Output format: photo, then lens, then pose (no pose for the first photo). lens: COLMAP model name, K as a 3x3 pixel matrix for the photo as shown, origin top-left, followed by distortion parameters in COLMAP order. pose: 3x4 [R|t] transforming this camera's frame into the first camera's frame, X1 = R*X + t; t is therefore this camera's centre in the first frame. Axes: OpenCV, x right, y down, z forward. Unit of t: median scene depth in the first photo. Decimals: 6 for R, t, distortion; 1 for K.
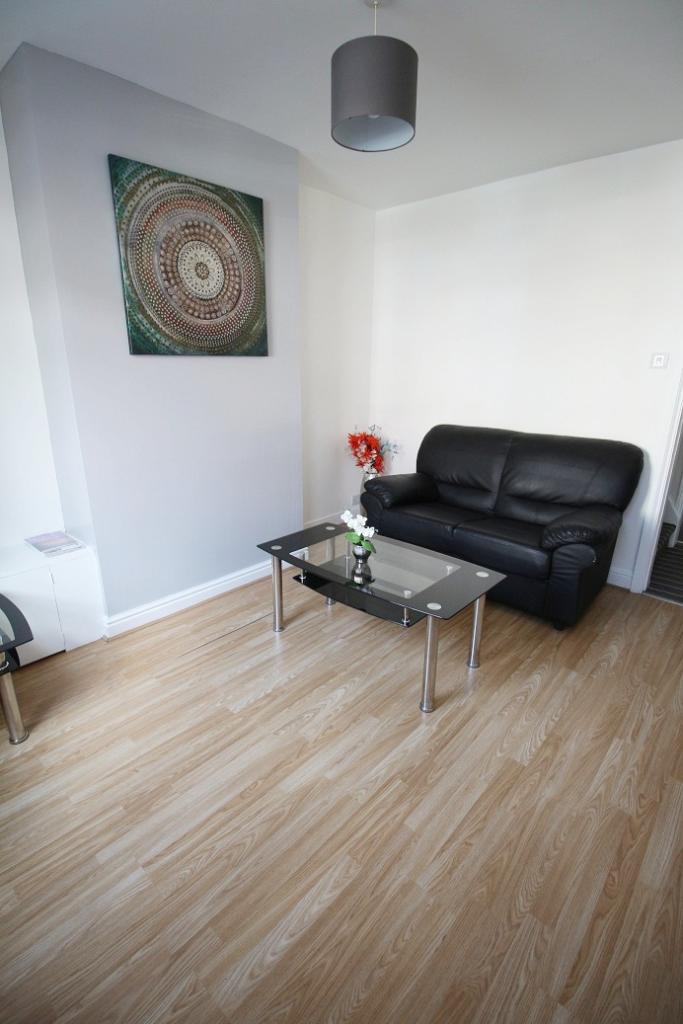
lens RADIAL K [[483.4, 0, 351.6], [0, 483.4, 514.2], [0, 0, 1]] dist [0.000044, -0.014368]
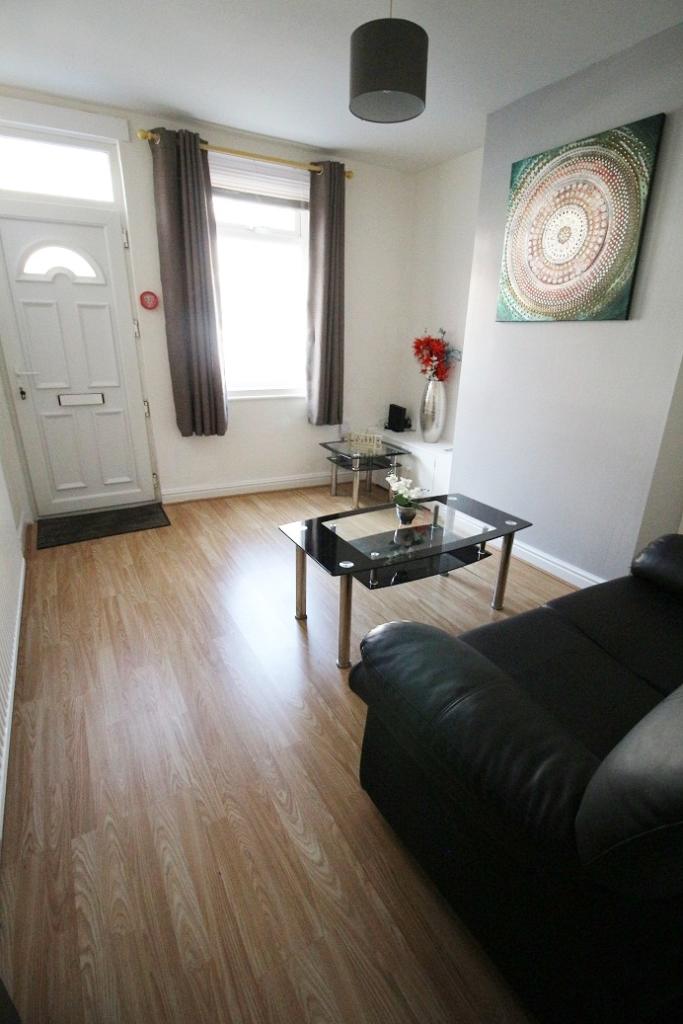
lens RADIAL K [[483.4, 0, 351.6], [0, 483.4, 514.2], [0, 0, 1]] dist [0.000044, -0.014368]
pose [[-0.313964, 0.317900, -0.894632, 0.910921], [-0.306574, 0.857858, 0.412422, -0.281965], [0.898576, 0.403757, -0.171877, 1.006552]]
